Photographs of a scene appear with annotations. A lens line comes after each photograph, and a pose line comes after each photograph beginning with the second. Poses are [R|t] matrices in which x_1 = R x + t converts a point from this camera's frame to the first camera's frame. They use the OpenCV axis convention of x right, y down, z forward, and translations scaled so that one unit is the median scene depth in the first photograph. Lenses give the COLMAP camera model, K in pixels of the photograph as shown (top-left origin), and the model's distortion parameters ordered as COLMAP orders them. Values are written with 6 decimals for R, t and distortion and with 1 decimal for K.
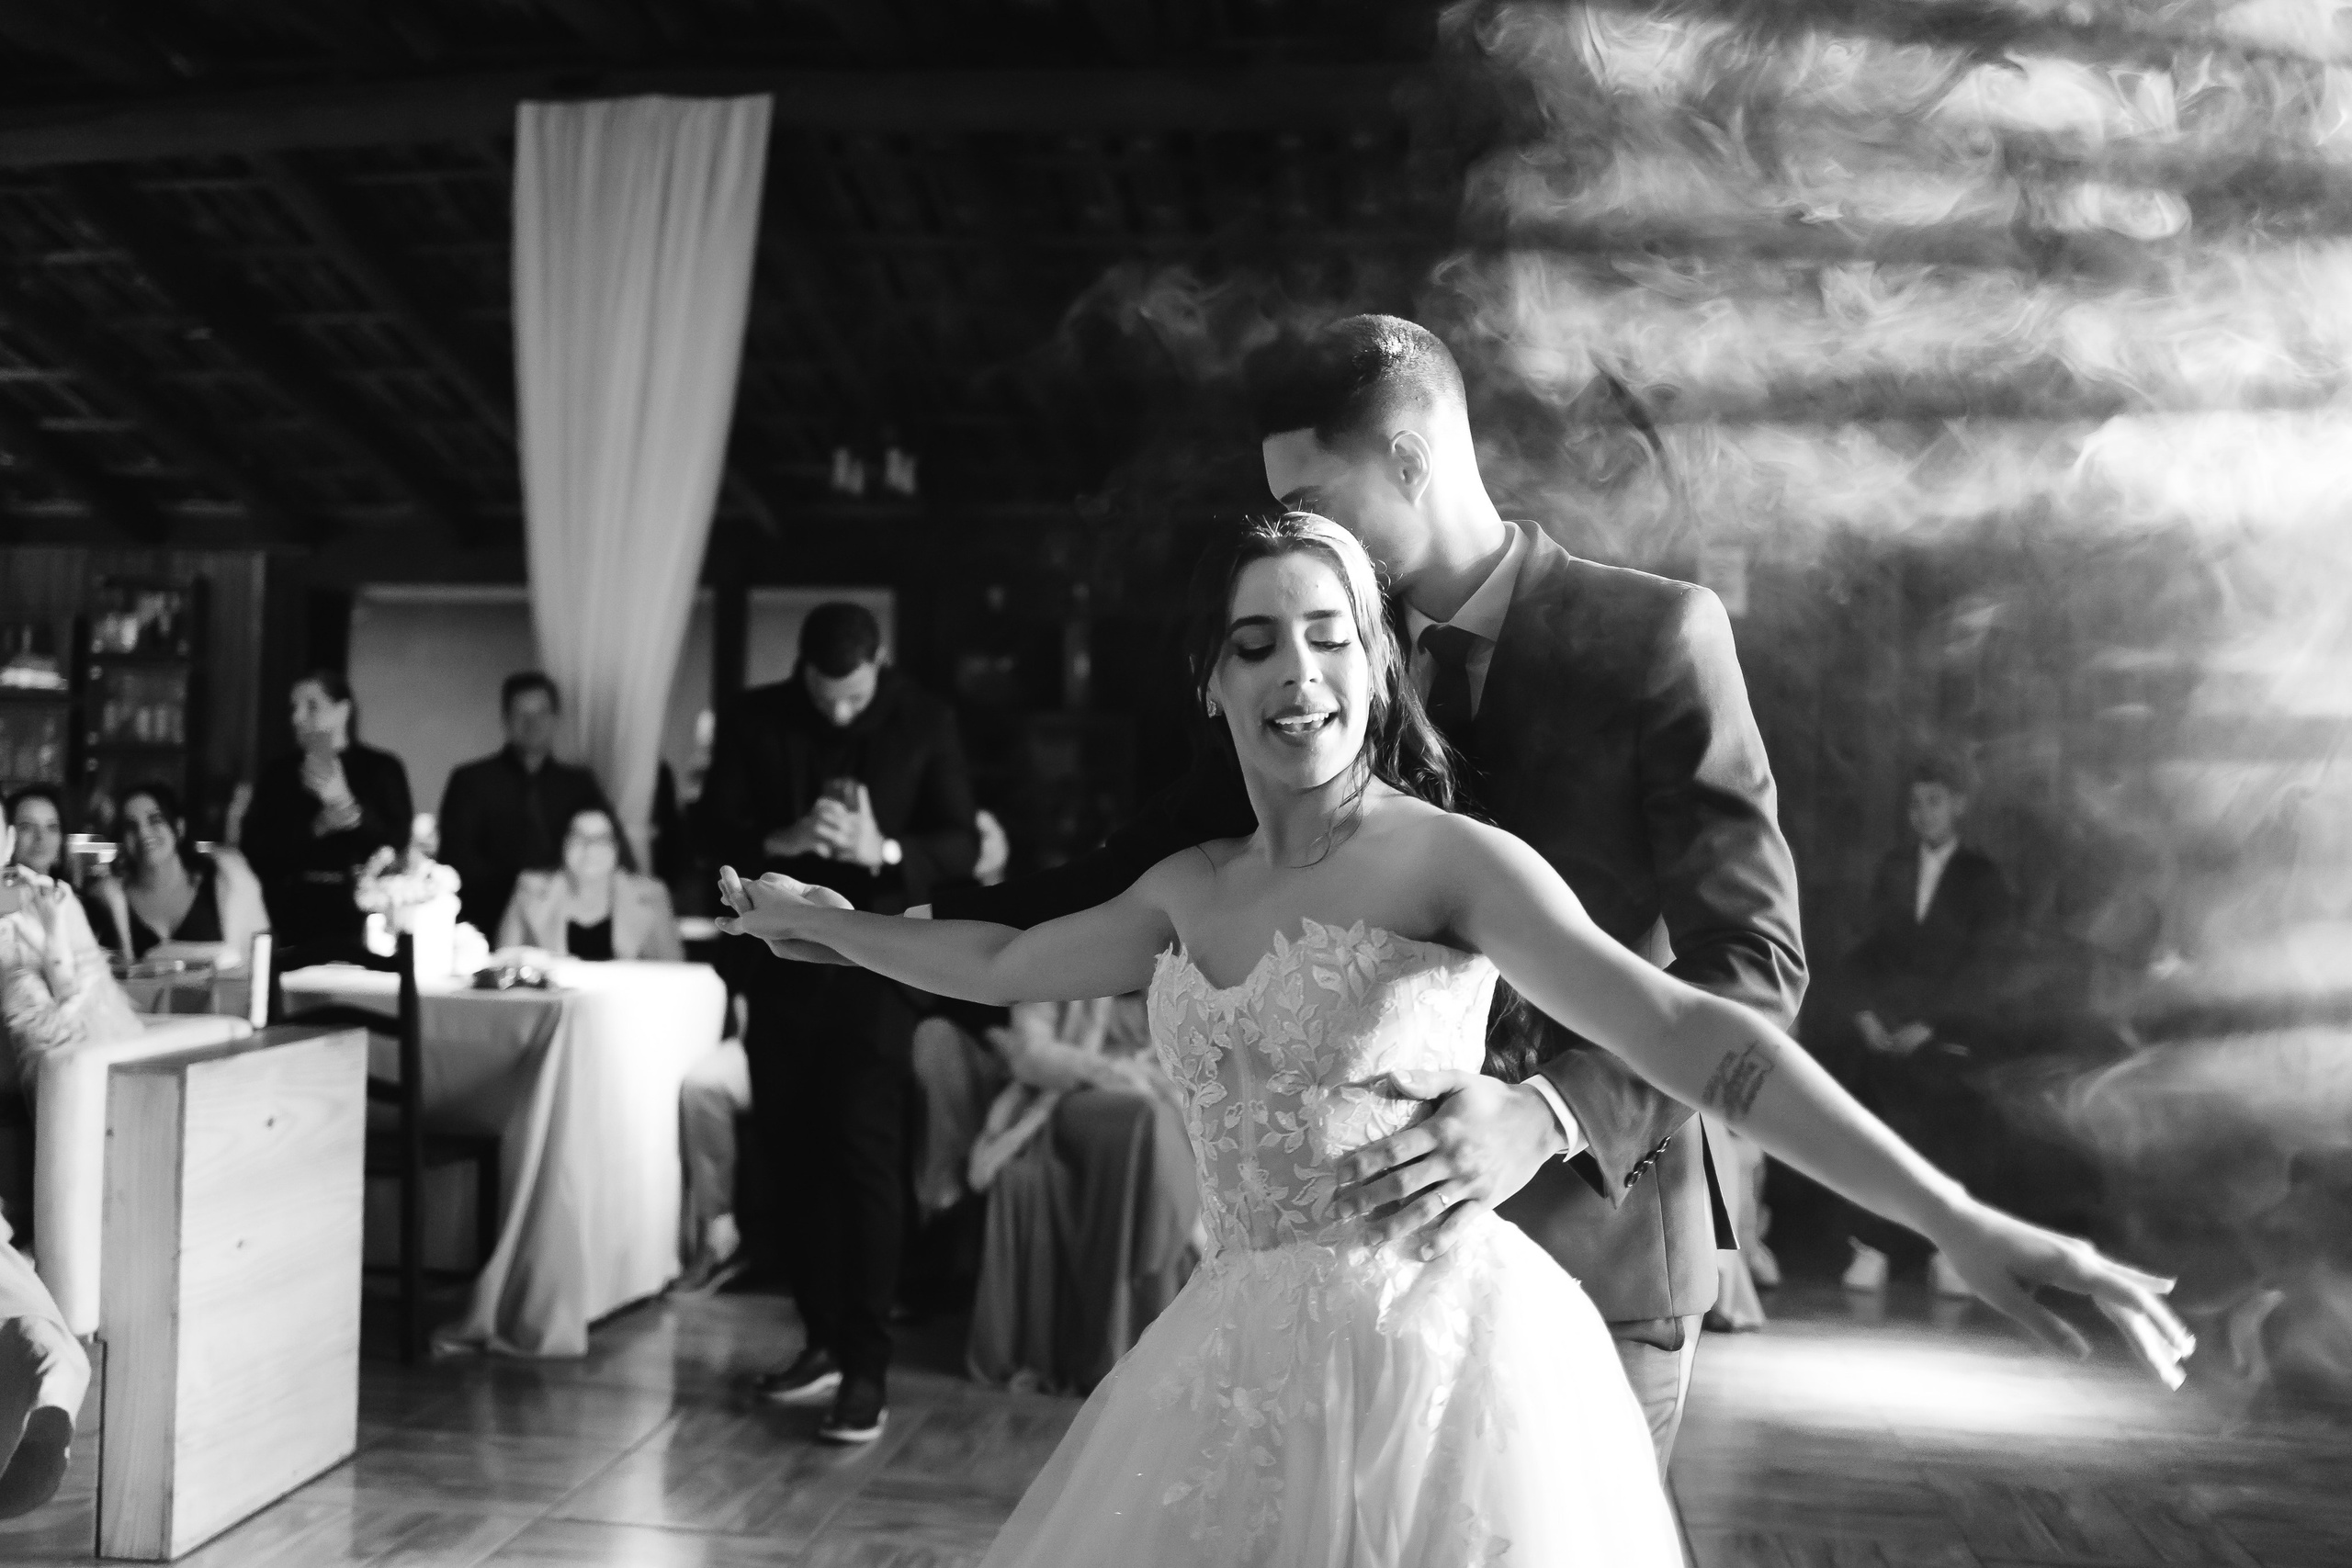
lens RADIAL K [[2526.8, 0, 1176.0], [0, 2526.8, 784.0], [0, 0, 1]] dist [0.006875, 0.011231]
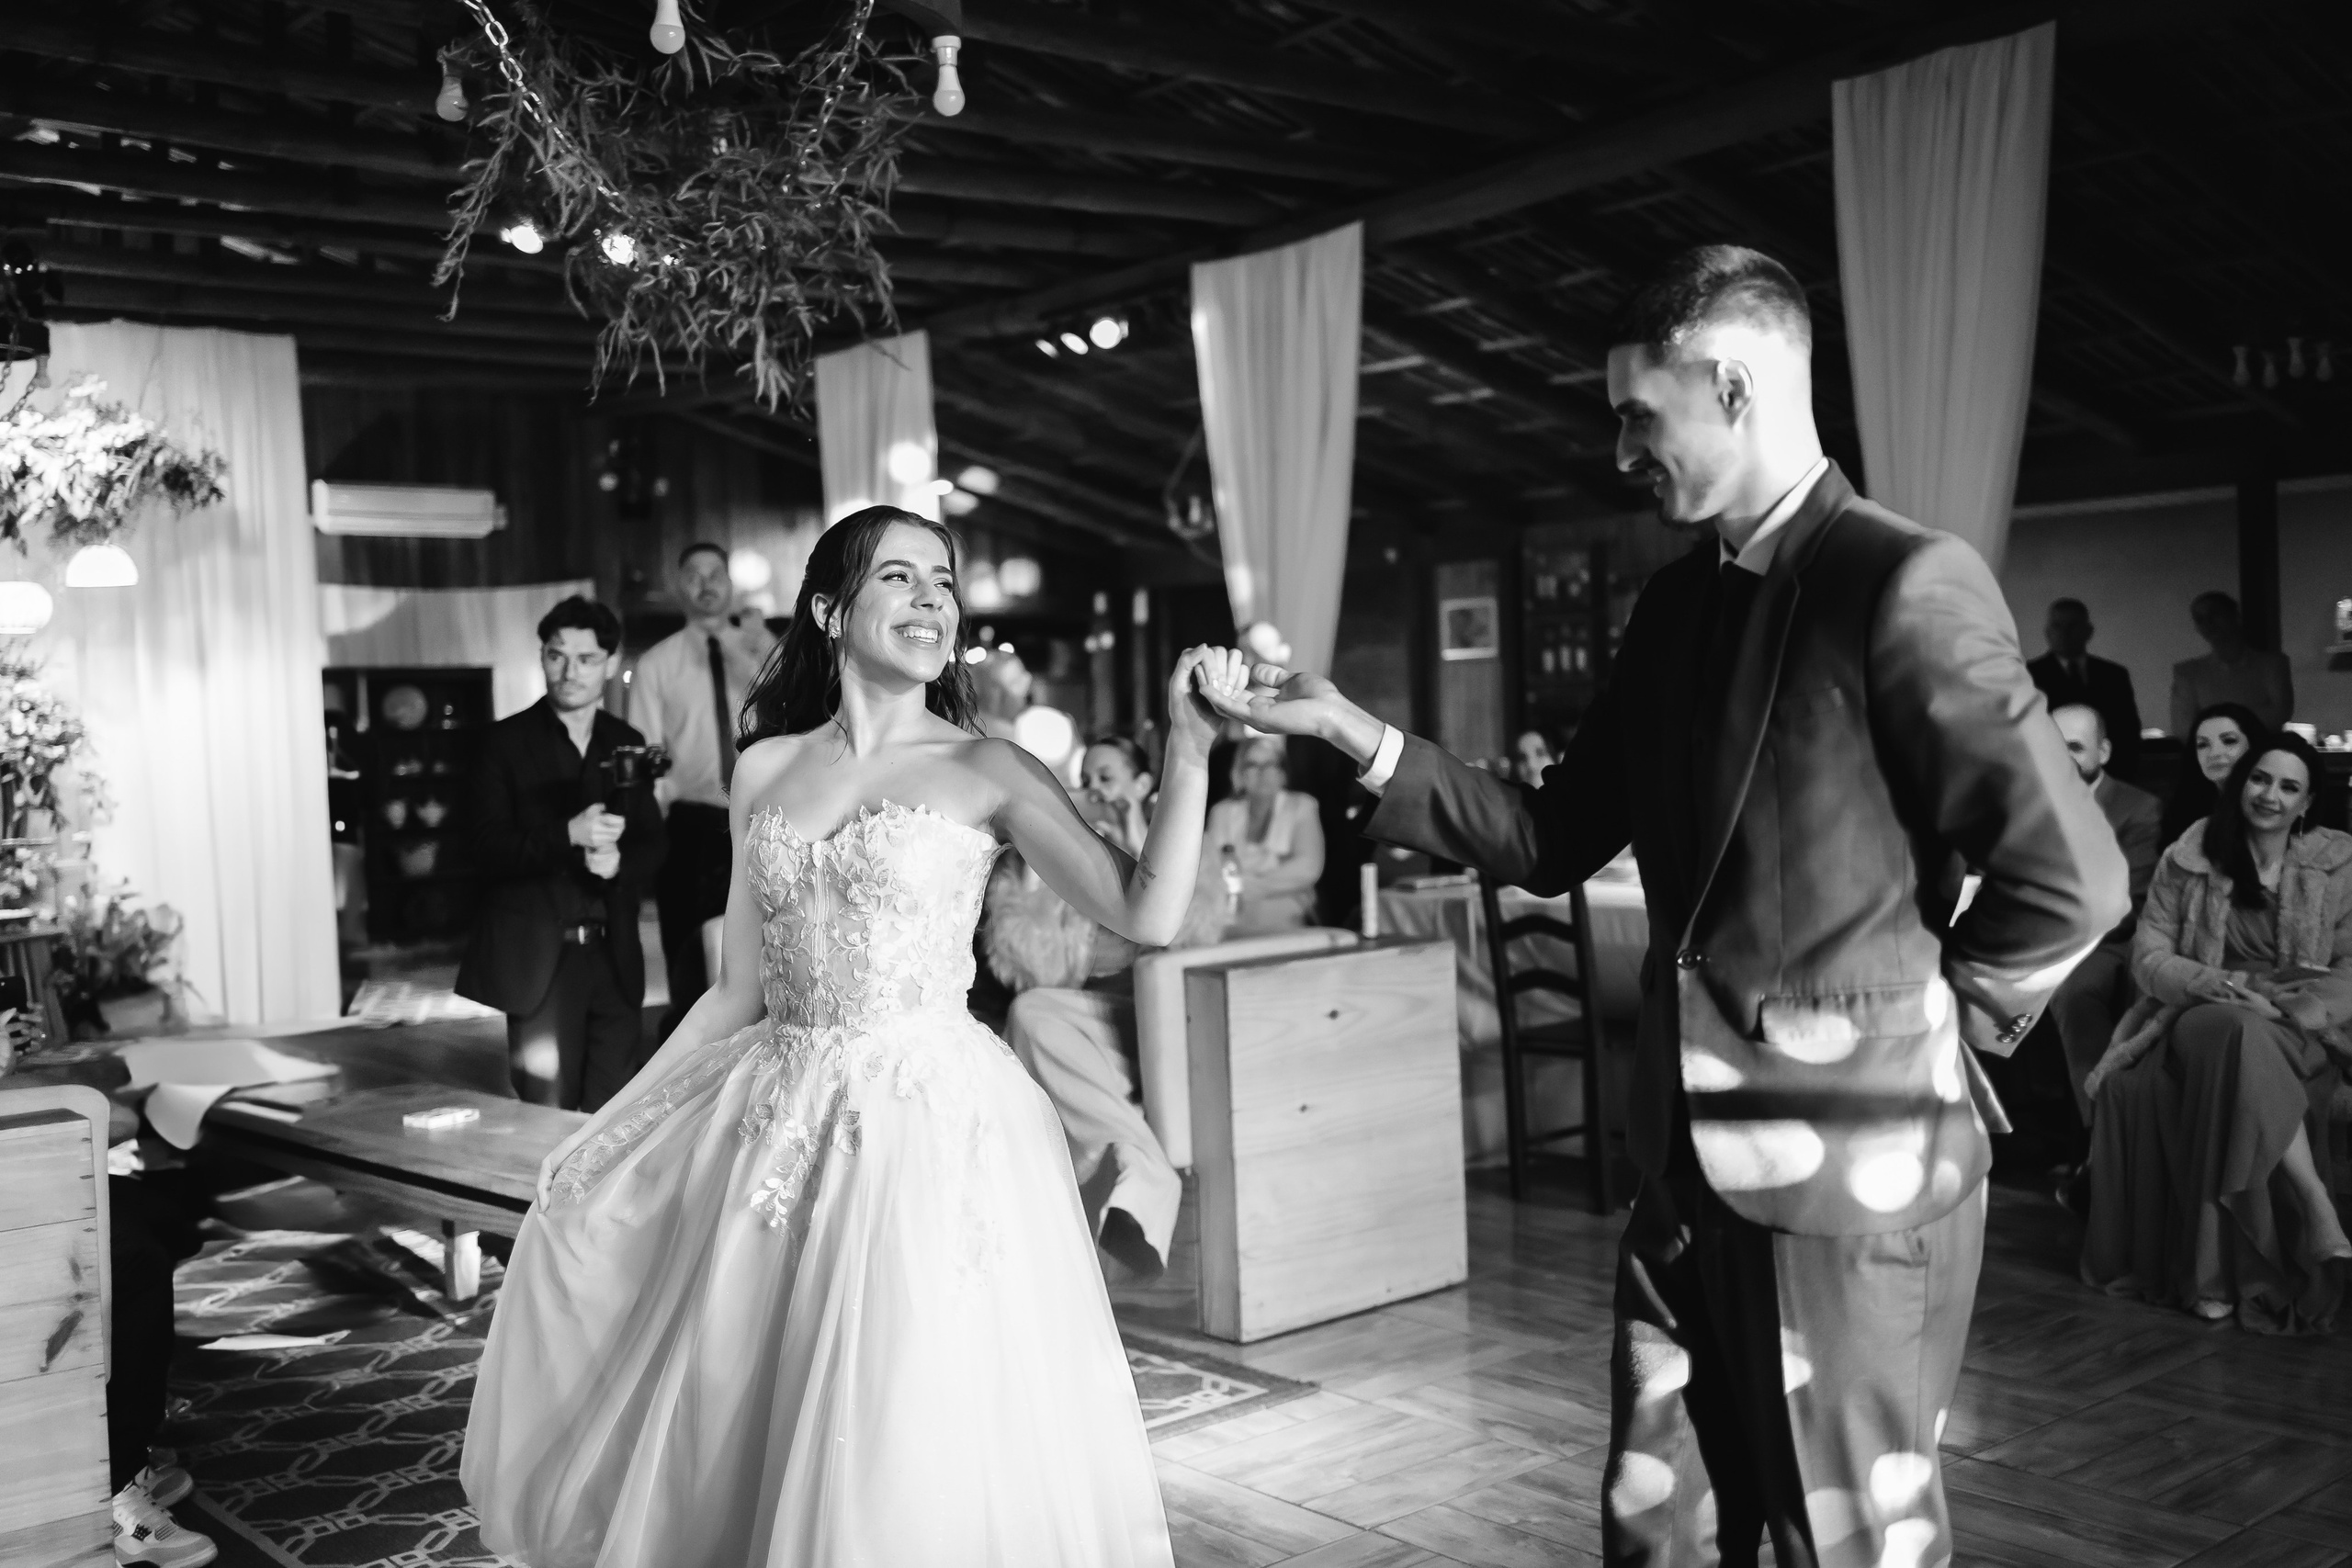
lens RADIAL K [[2326.6, 0, 1176.0], [0, 2326.6, 784.0], [0, 0, 1]] dist [0.002857, -0.003740]
pose [[0.755899, -0.028271, -0.654077, 0.319982], [0.058377, 0.997998, 0.024328, -0.013325], [0.652080, -0.056573, 0.756037, 0.066104]]
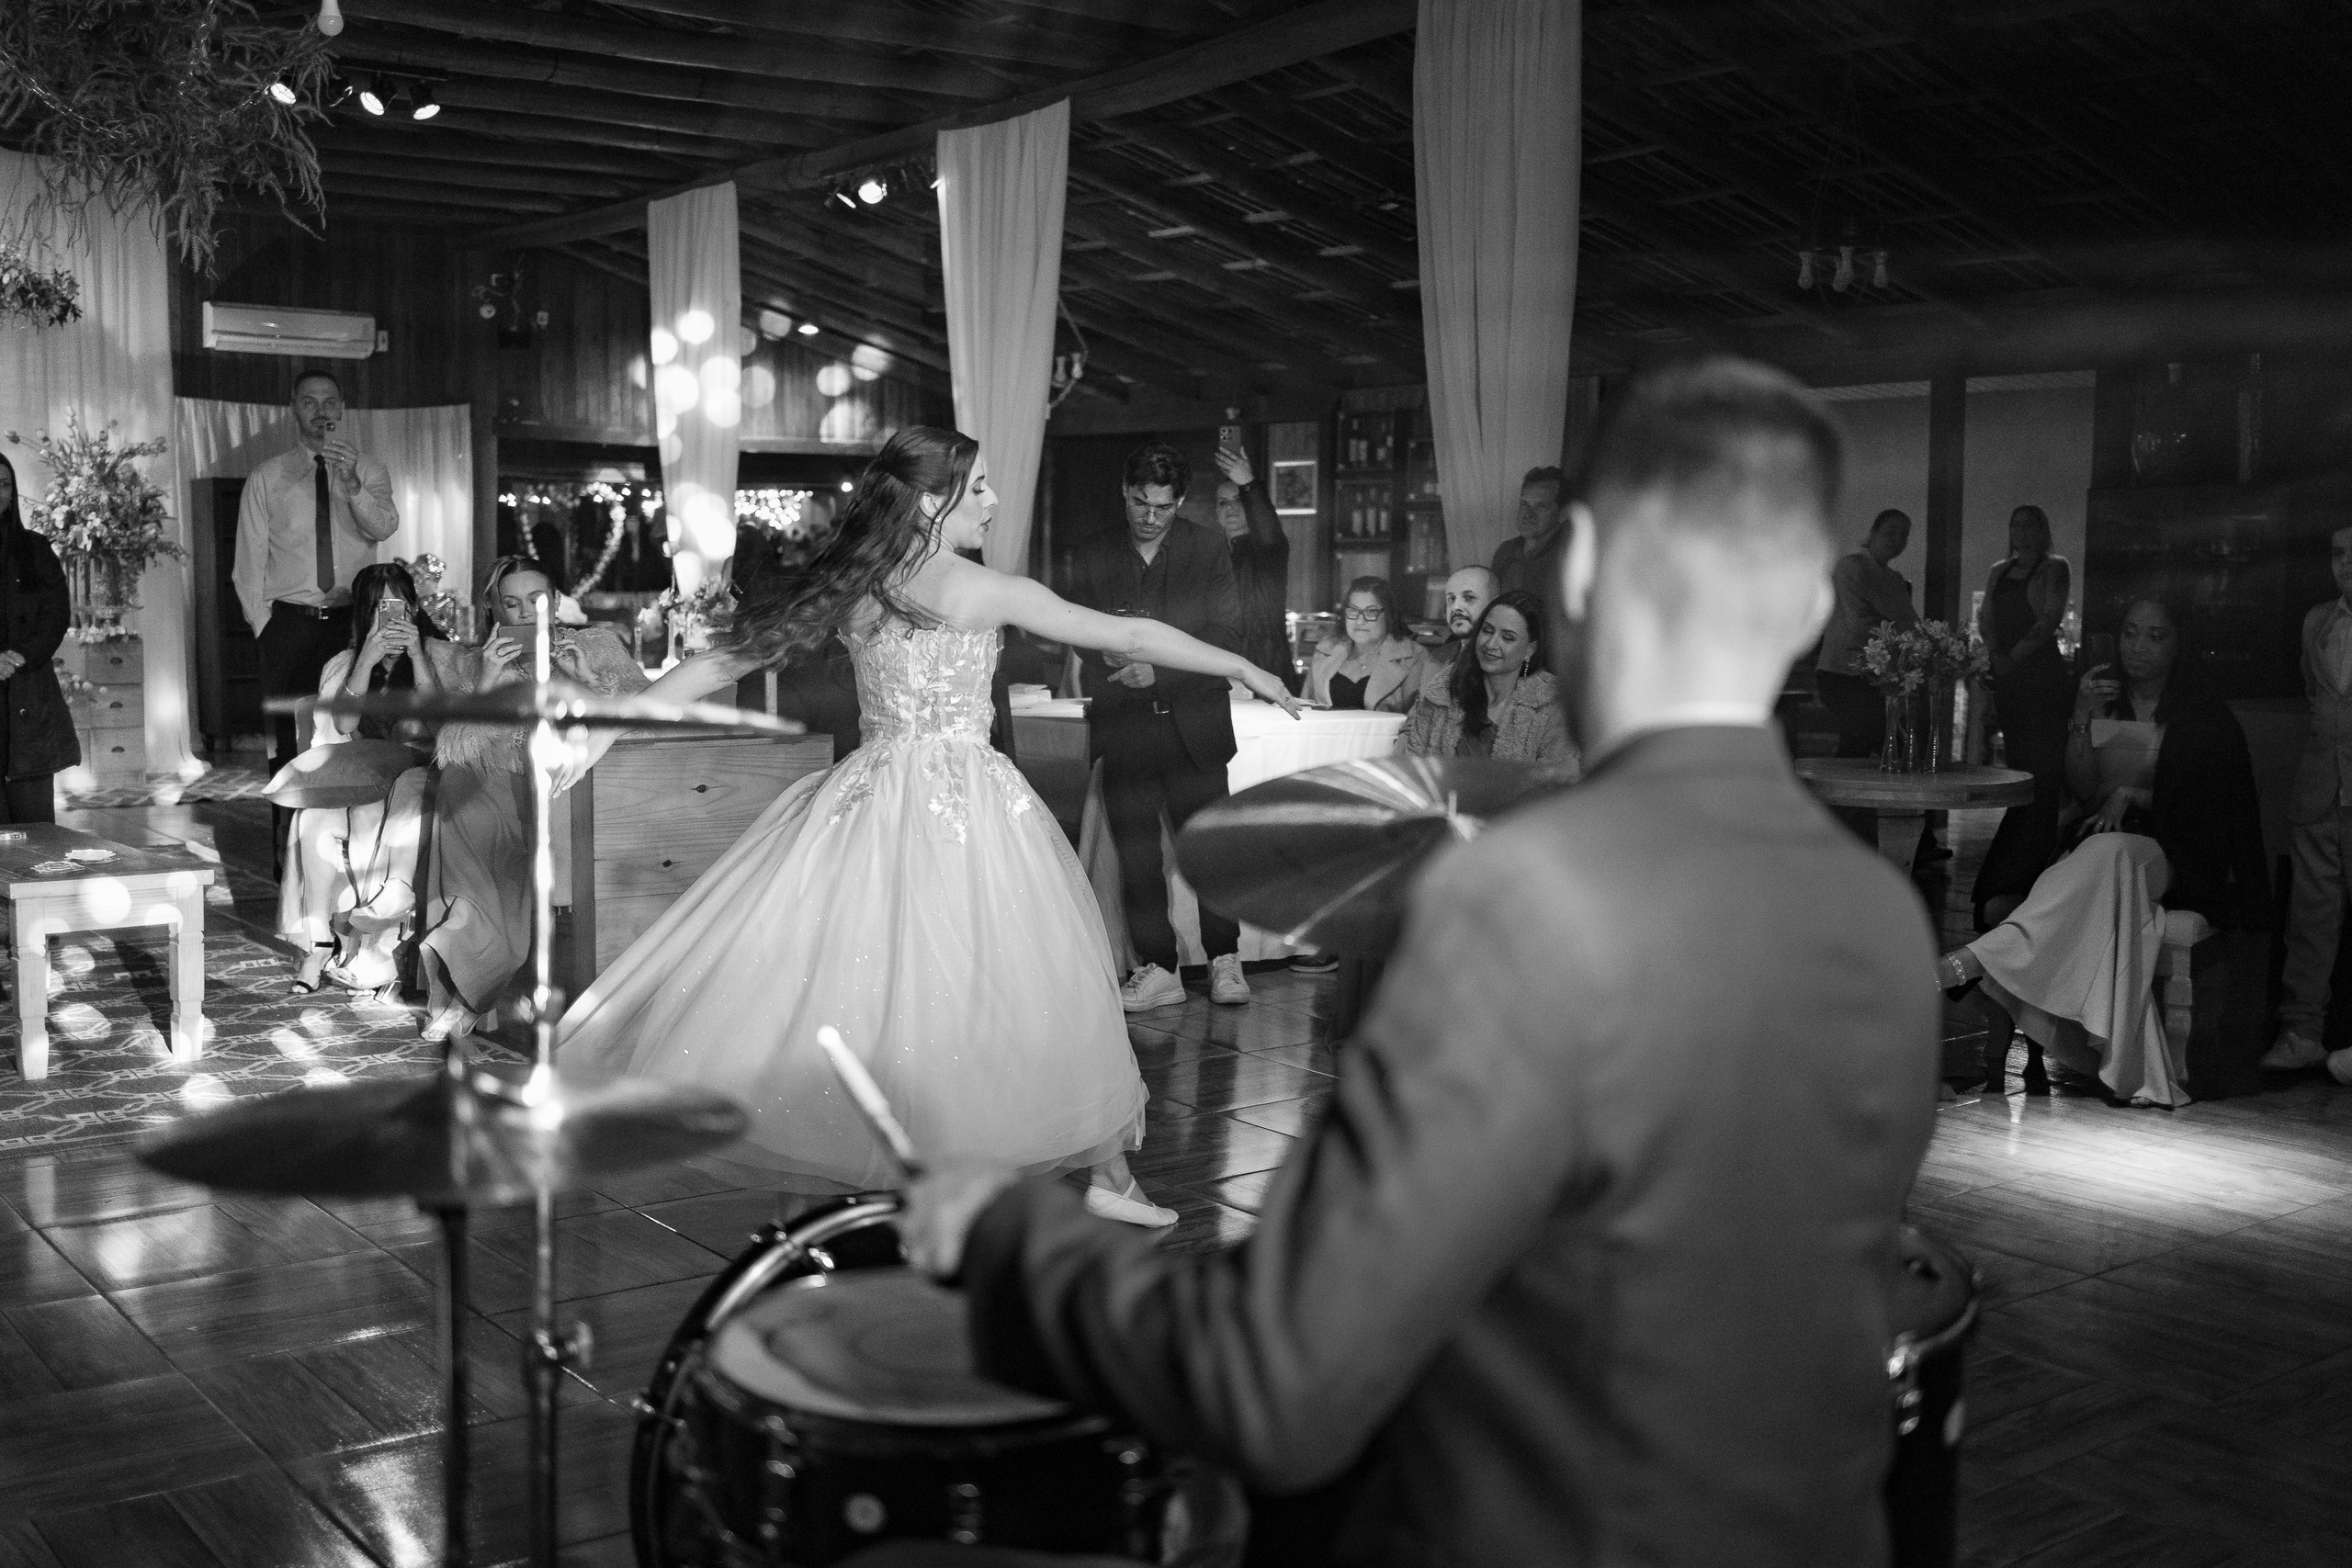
lens RADIAL K [[2355.9, 0, 1176.0], [0, 2355.9, 784.0], [0, 0, 1]] dist [0.005232, -0.102280]
pose [[0.742343, 0.046171, -0.668427, 0.745383], [0.014342, 0.996299, 0.084746, 0.012560], [0.669867, -0.072498, 0.738934, 0.123293]]
